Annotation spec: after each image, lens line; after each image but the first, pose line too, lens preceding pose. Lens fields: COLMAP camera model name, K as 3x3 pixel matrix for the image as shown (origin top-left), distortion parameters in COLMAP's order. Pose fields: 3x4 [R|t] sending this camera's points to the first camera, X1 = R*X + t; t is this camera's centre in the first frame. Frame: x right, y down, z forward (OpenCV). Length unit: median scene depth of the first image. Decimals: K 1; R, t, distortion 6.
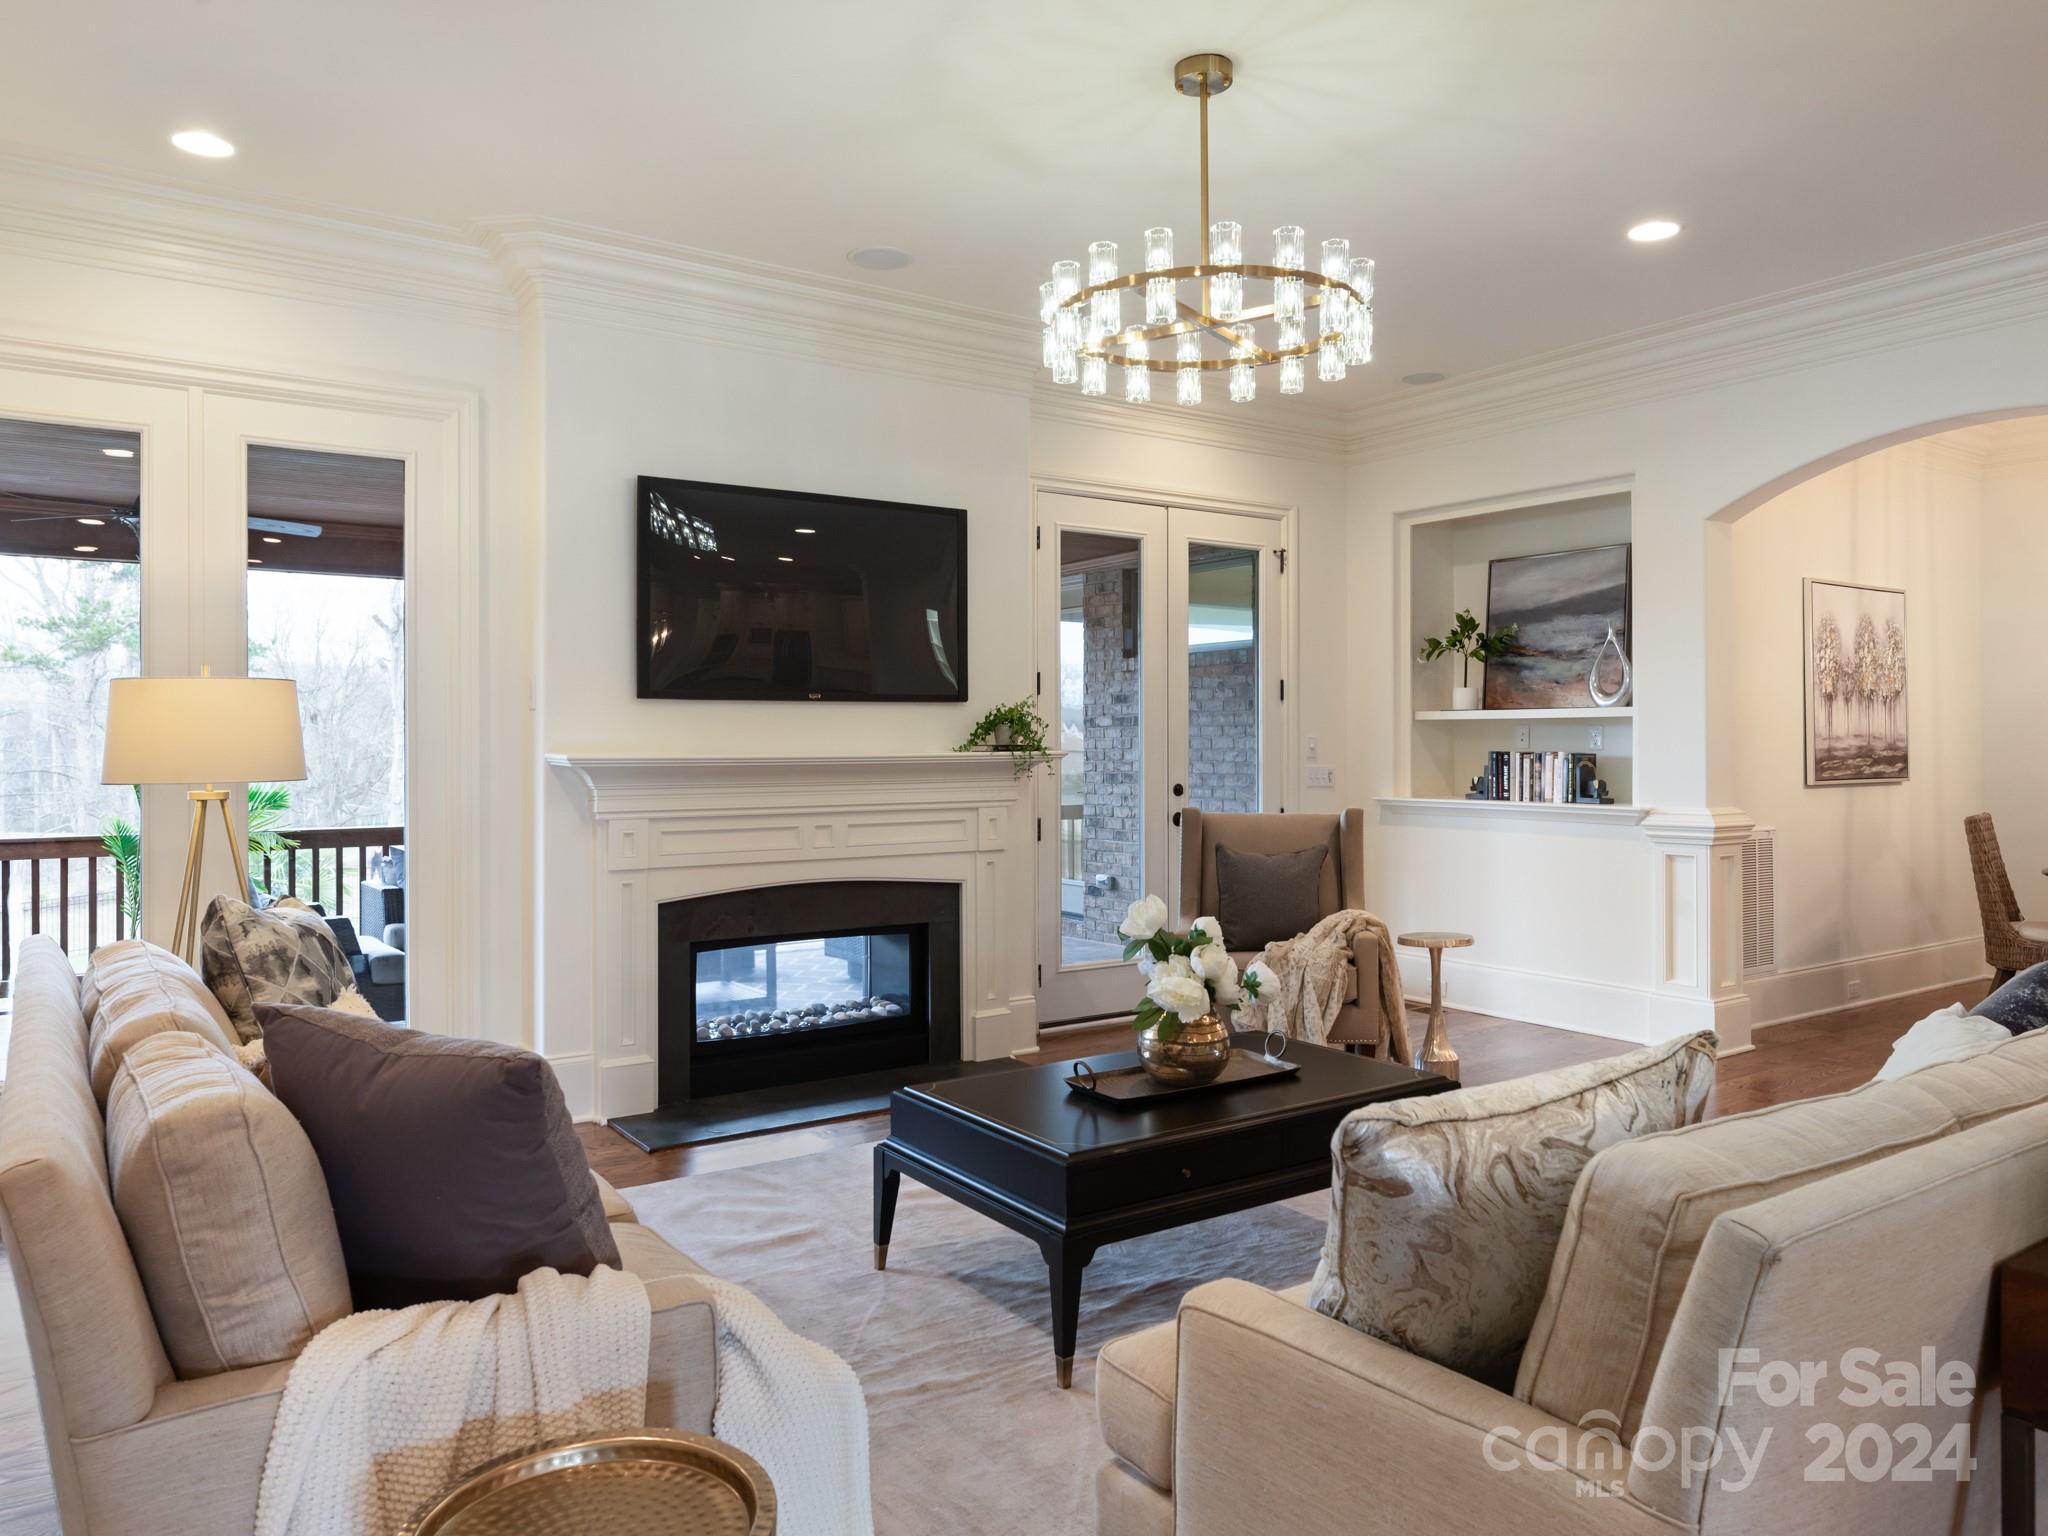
lens RADIAL K [[1440.5, 0, 1023.6], [0, 1440.5, 753.5], [0, 0, 1]] dist [-0.001089, 0.004500]
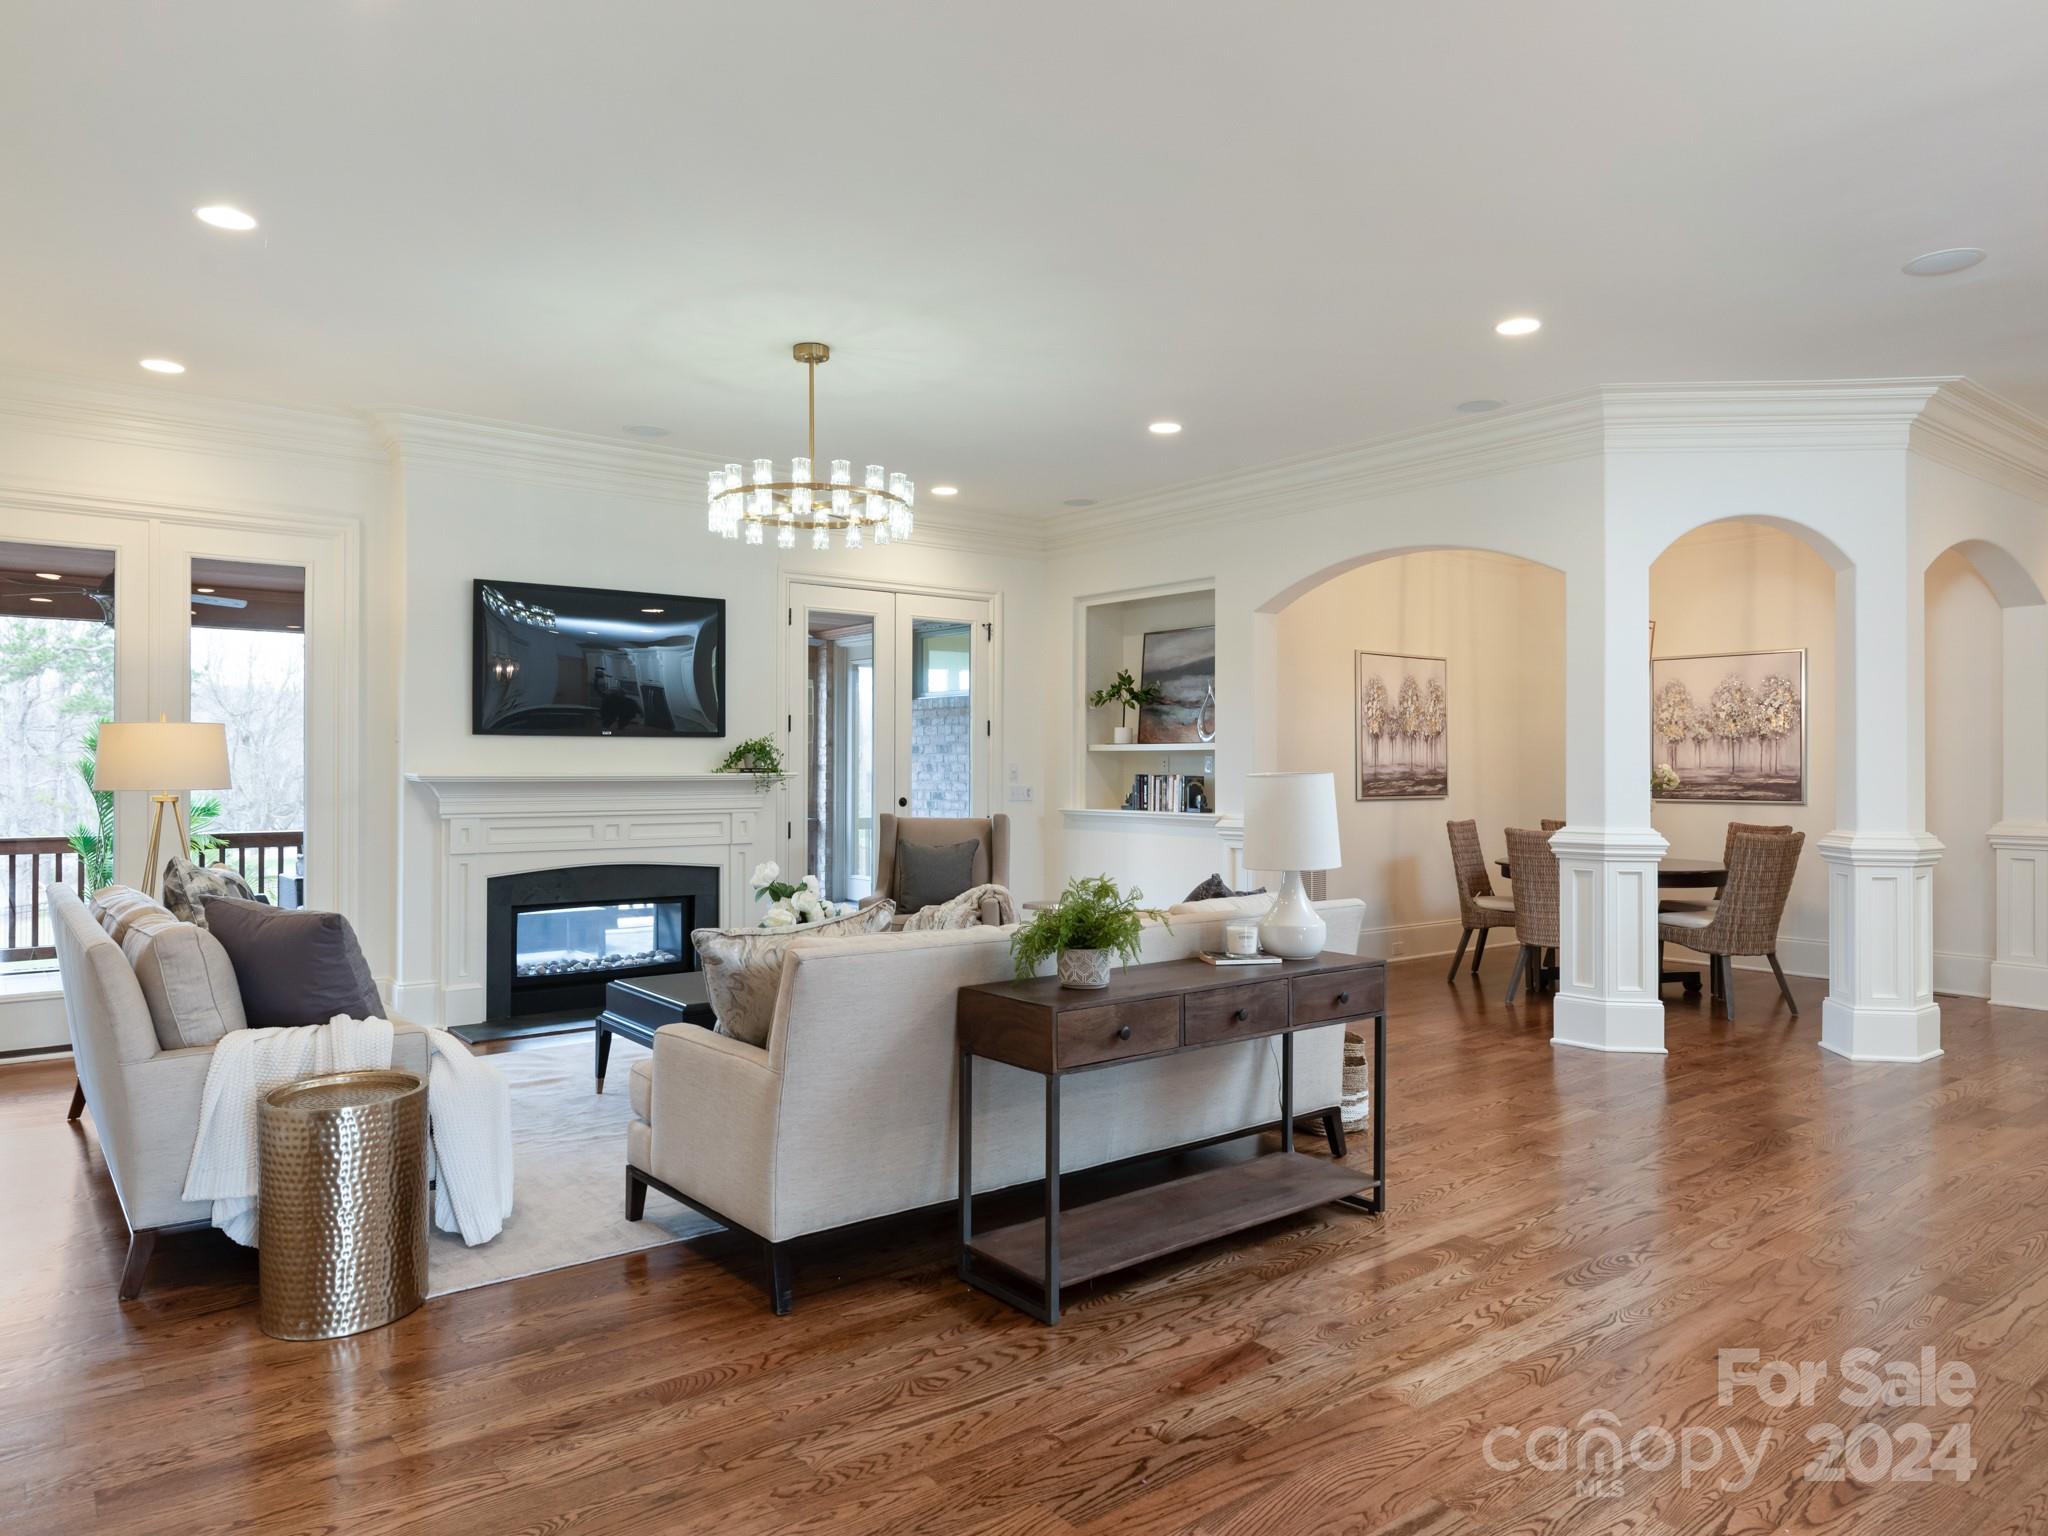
lens RADIAL K [[1358.2, 0, 1028.3], [0, 1358.2, 770.4], [0, 0, 1]] dist [0.009214, -0.003197]
pose [[0.997992, 0.004211, 0.063196, 0.170772], [-0.003923, 0.999981, -0.004691, 0.001466], [-0.063214, 0.004434, 0.997990, -0.332406]]
